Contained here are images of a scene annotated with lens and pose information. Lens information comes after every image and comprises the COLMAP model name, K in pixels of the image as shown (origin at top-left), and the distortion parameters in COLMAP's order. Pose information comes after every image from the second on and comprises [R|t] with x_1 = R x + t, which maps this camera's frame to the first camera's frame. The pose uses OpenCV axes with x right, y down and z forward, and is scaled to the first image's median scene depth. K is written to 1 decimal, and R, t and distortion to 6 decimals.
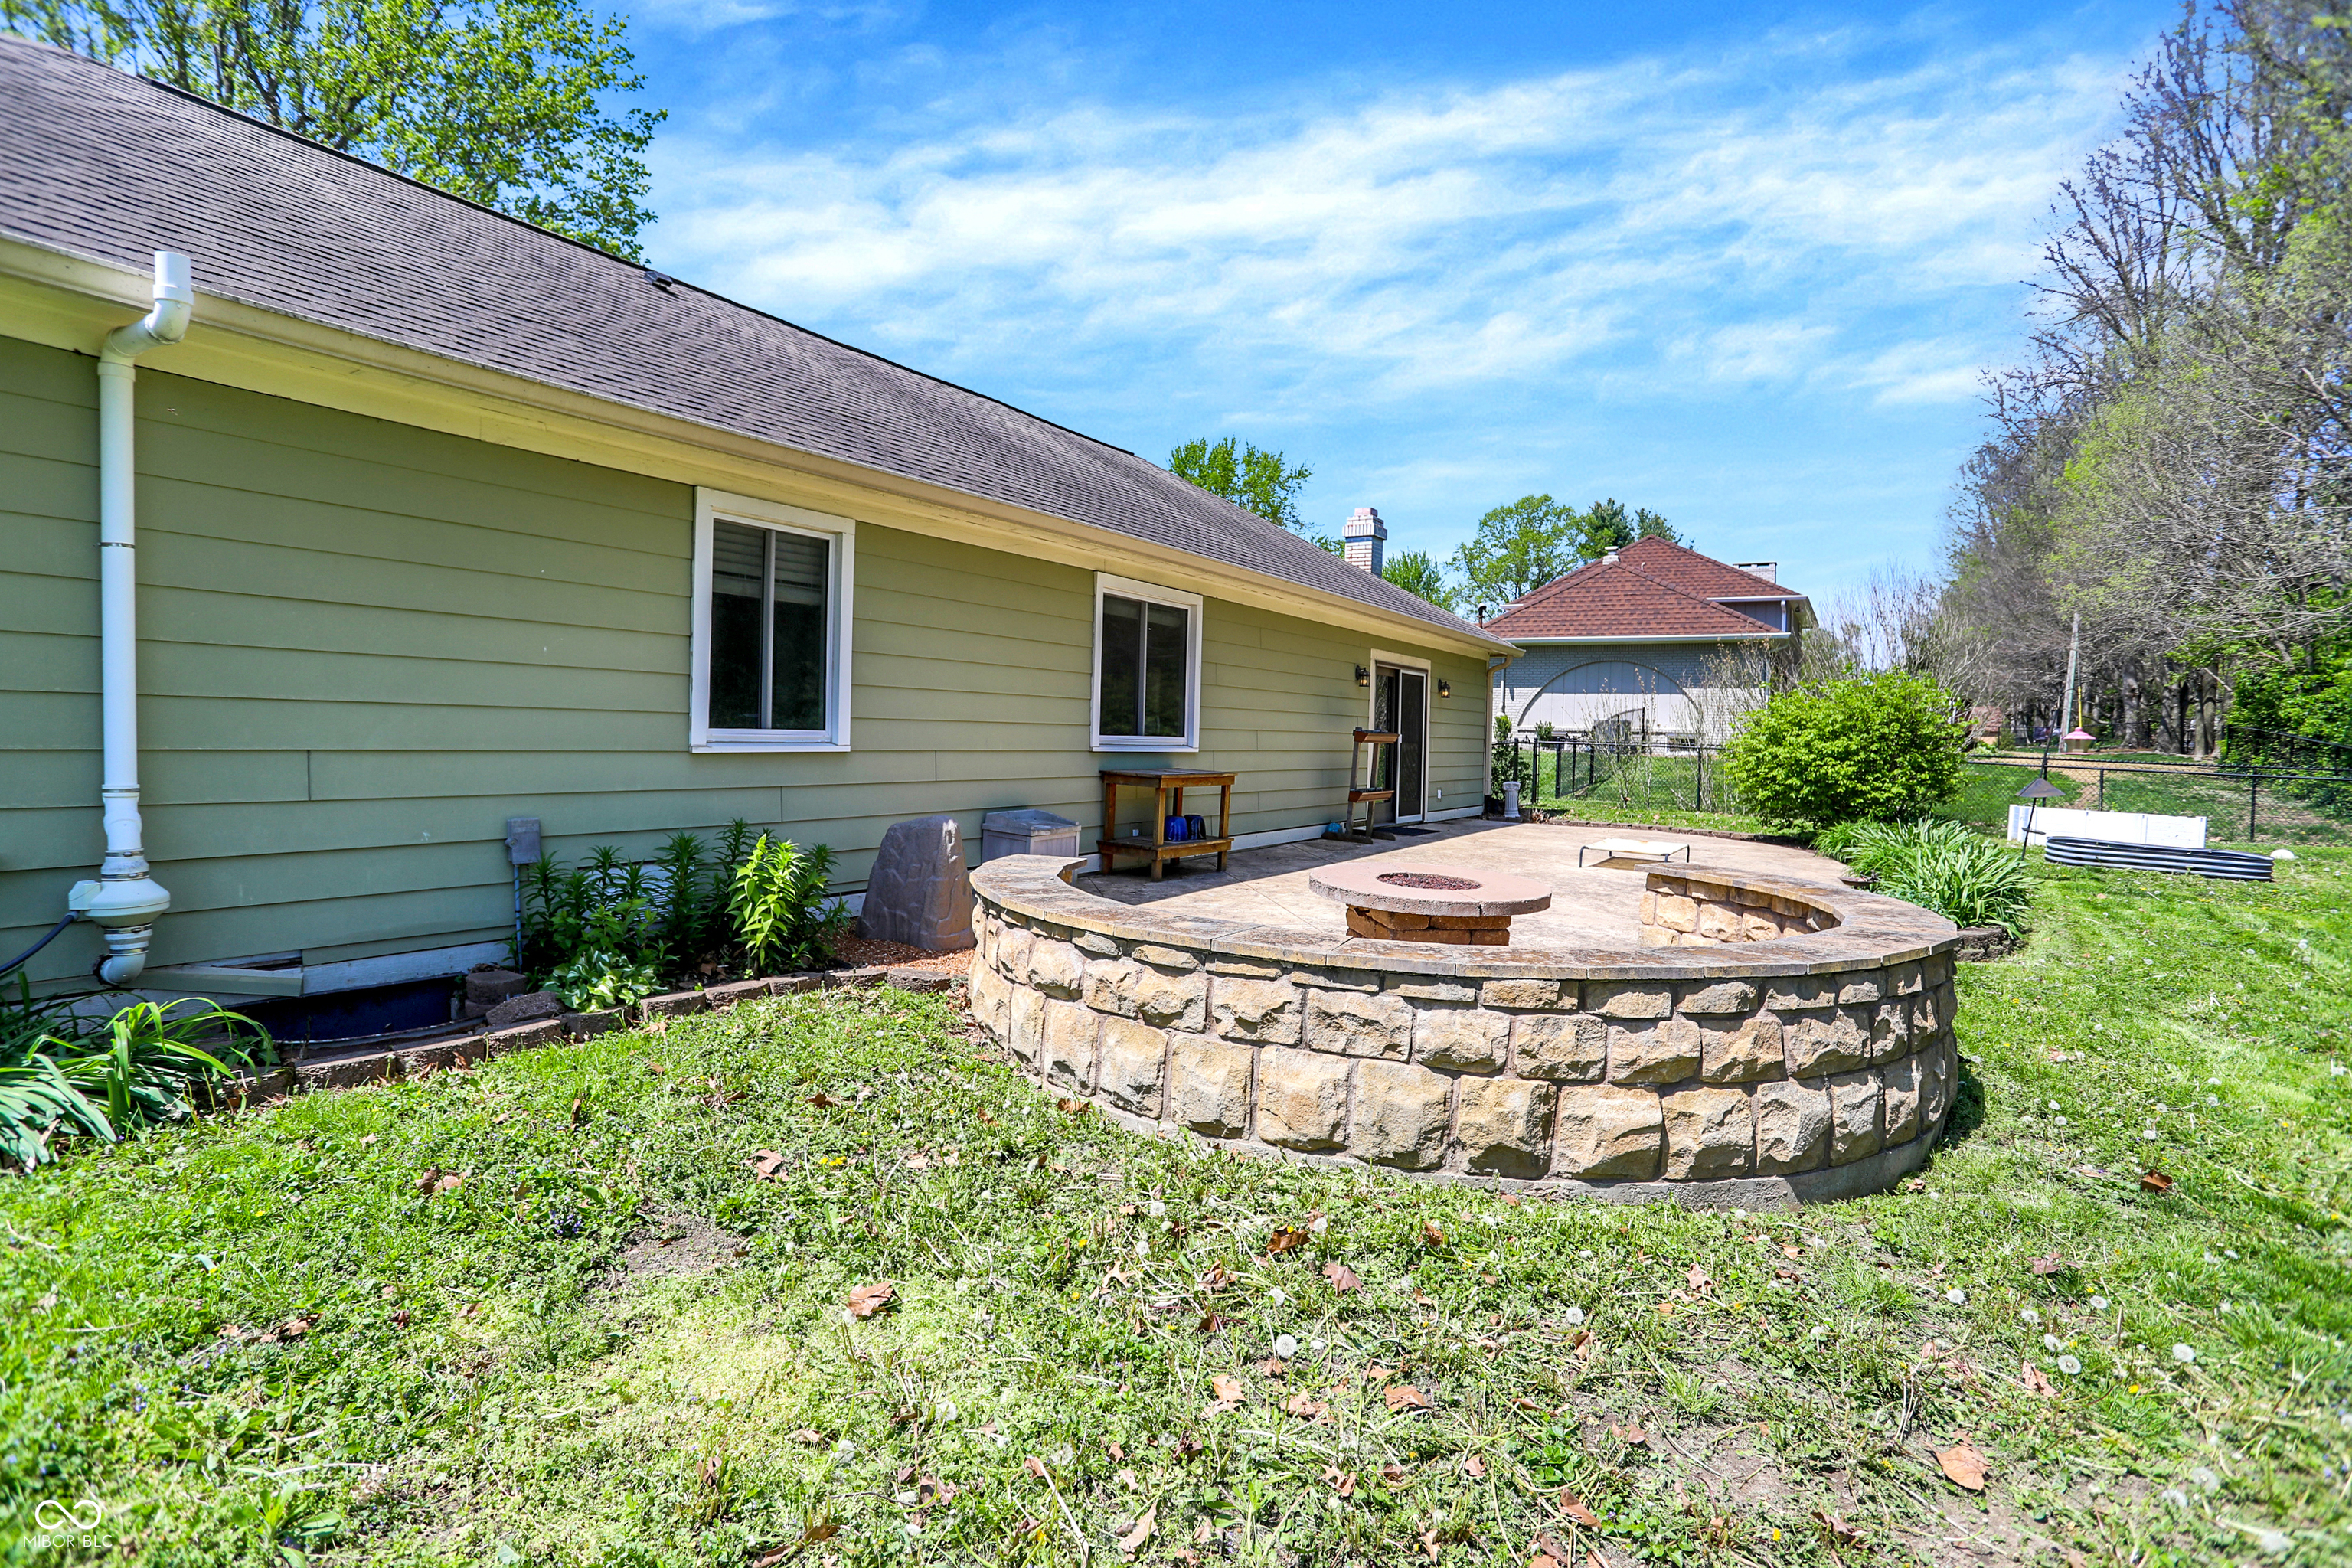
lens RADIAL K [[1171.4, 0, 1152.3], [0, 1171.4, 782.3], [0, 0, 1]] dist [-0.070355, 0.034203]
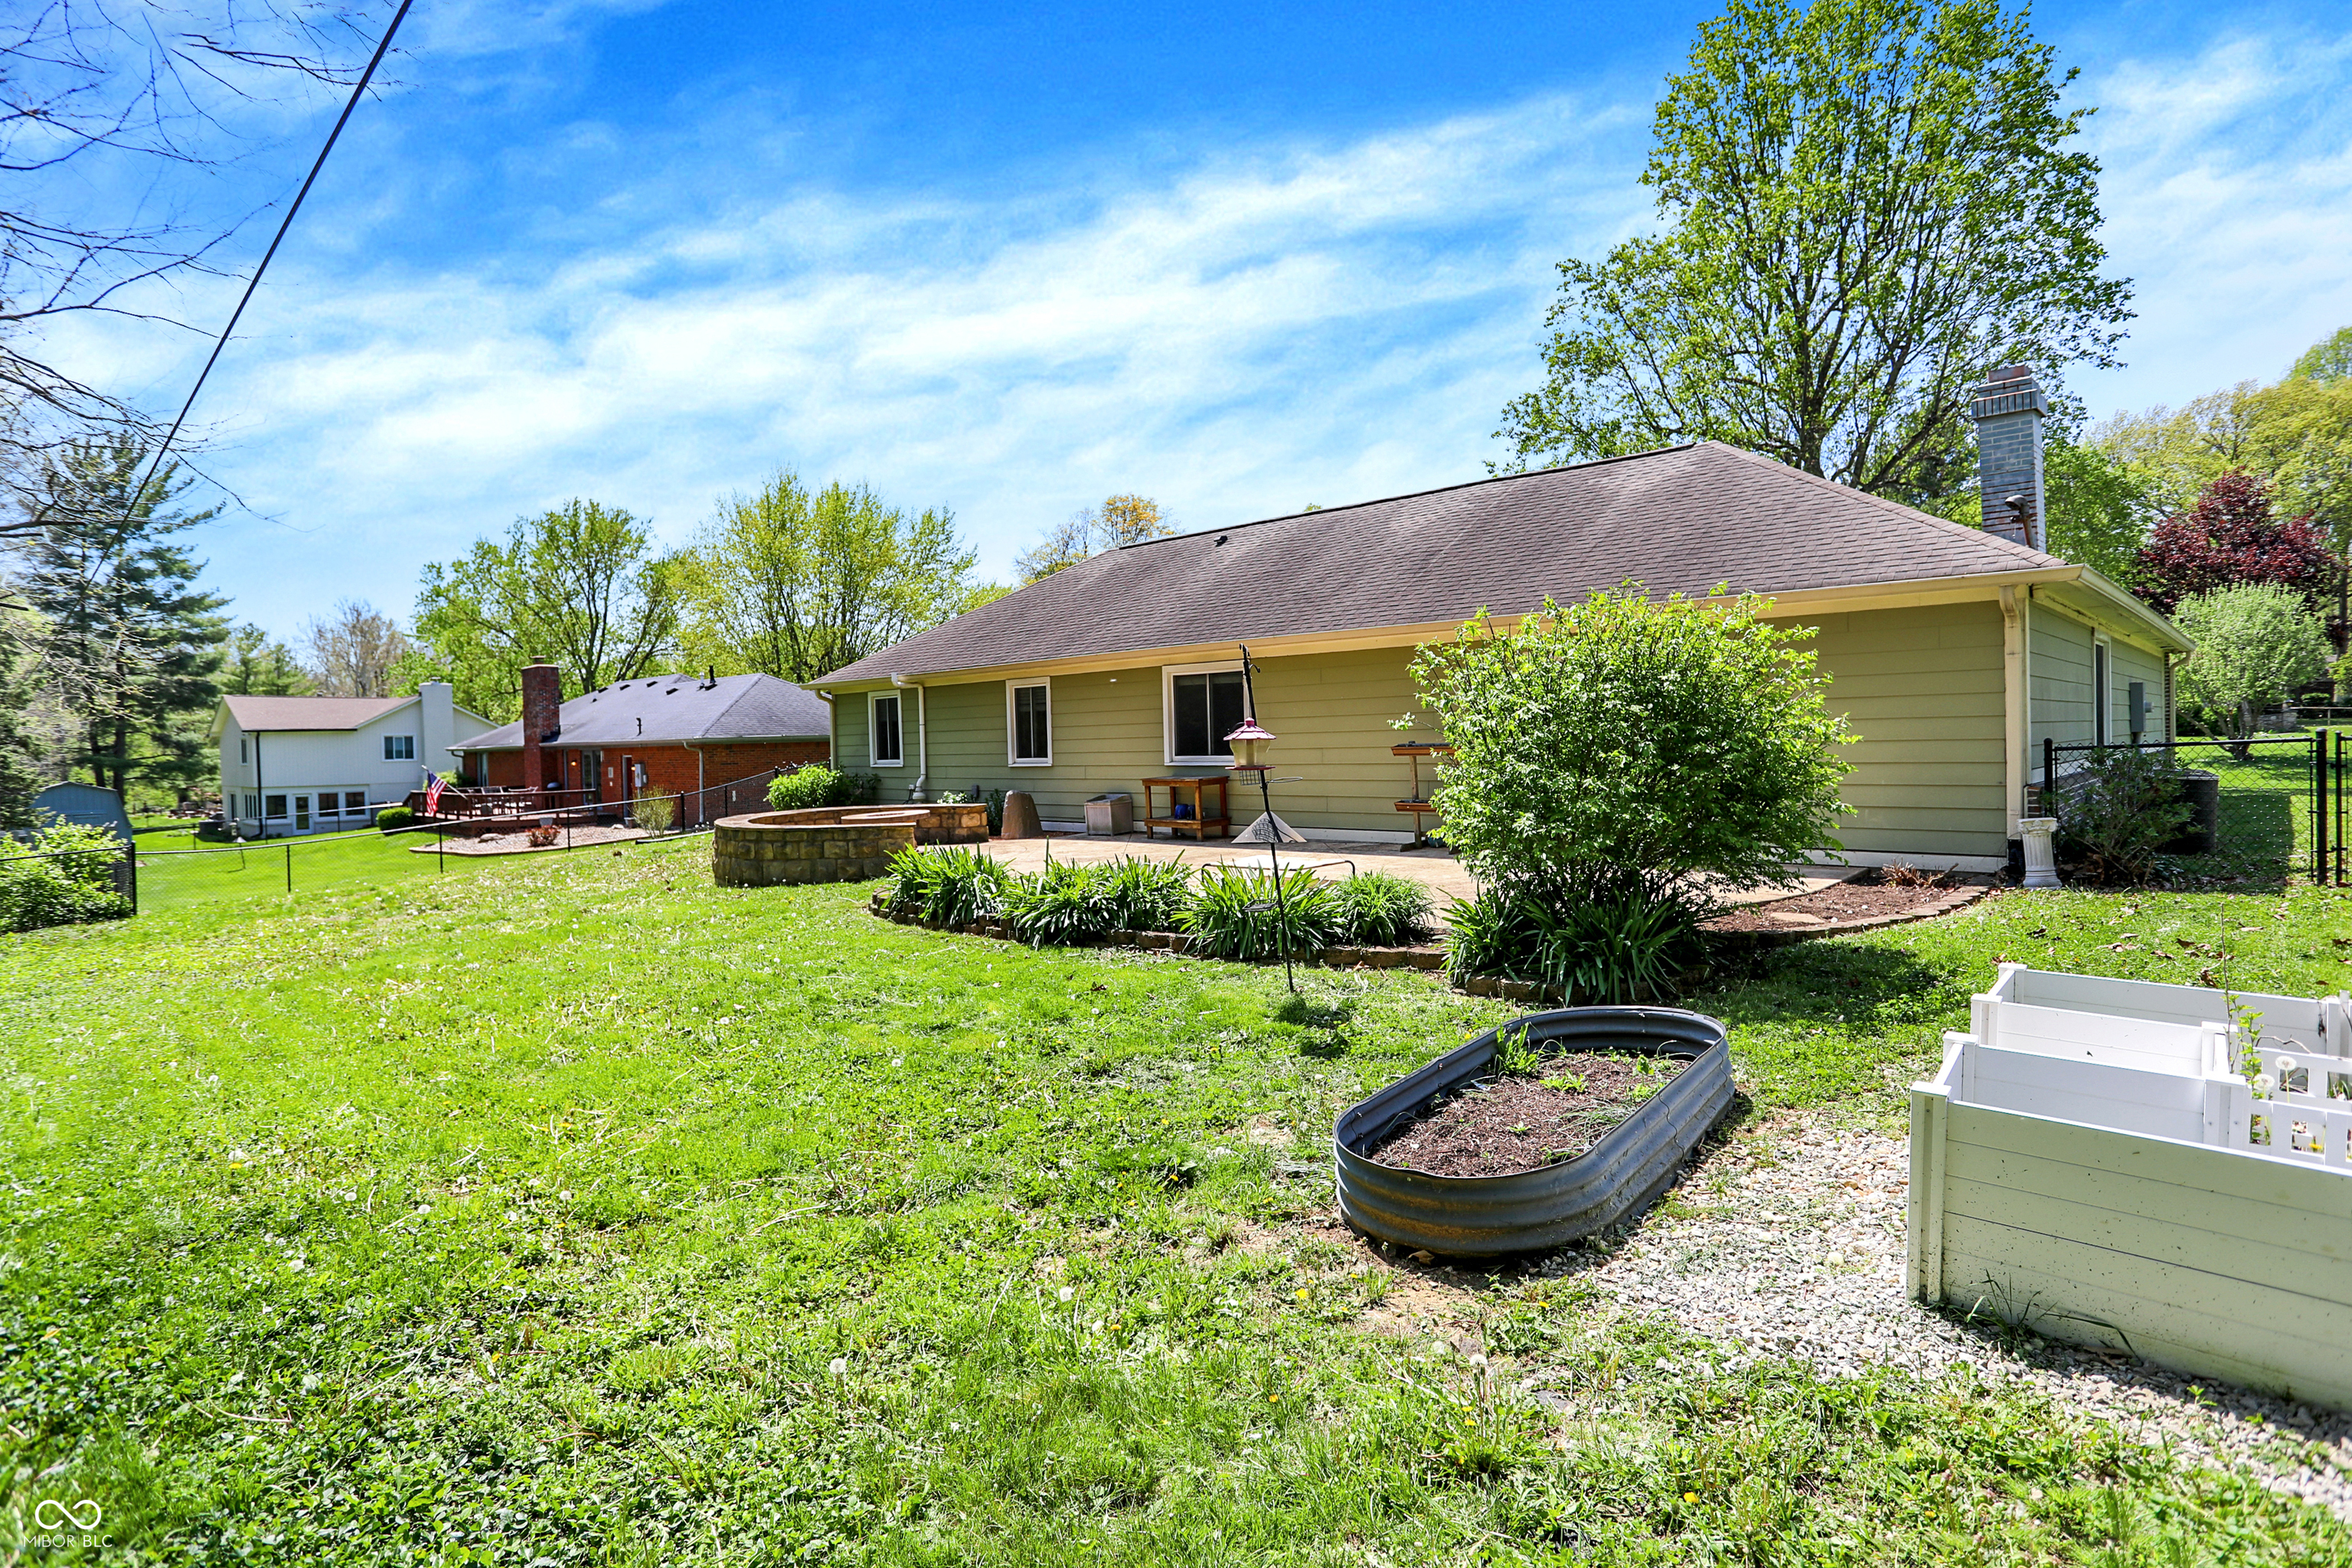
lens RADIAL K [[1204.0, 0, 1144.4], [0, 1204.0, 771.5], [0, 0, 1]] dist [-0.065660, 0.027310]
pose [[-0.219476, 0.003769, -0.975611, 2.341932], [-0.022775, 0.999700, 0.008985, -0.043223], [0.975352, 0.024191, -0.219324, 1.818311]]
